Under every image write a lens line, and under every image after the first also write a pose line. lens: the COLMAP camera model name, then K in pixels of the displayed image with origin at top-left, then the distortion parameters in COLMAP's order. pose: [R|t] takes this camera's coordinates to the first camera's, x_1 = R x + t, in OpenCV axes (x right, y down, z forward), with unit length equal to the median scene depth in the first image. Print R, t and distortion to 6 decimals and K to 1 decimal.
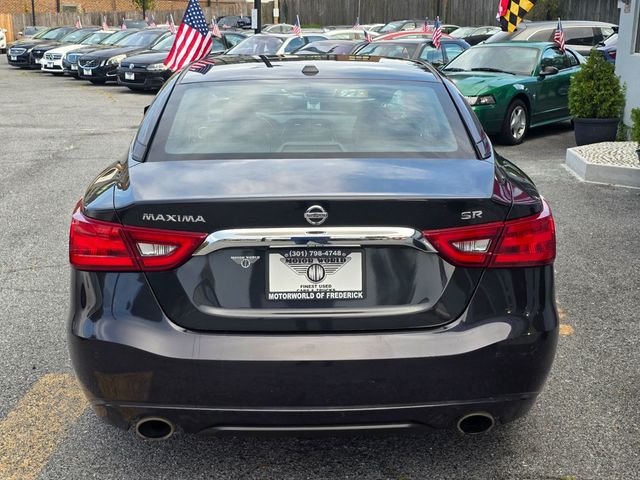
lens RADIAL K [[869.6, 0, 320.0], [0, 869.6, 240.0], [0, 0, 1]] dist [0.100542, -0.145234]
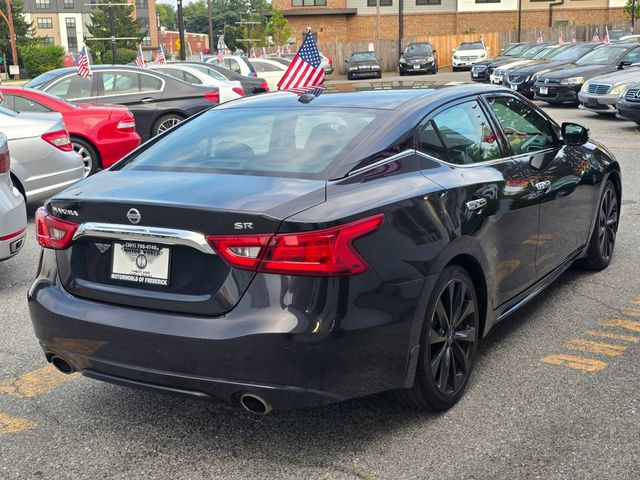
lens RADIAL K [[869.6, 0, 320.0], [0, 869.6, 240.0], [0, 0, 1]] dist [0.100542, -0.145234]
pose [[0.835824, 0.081912, -0.542853, 0.903208], [-0.088697, 0.995964, 0.013717, -0.034484], [0.541786, 0.036685, 0.839716, 0.061552]]
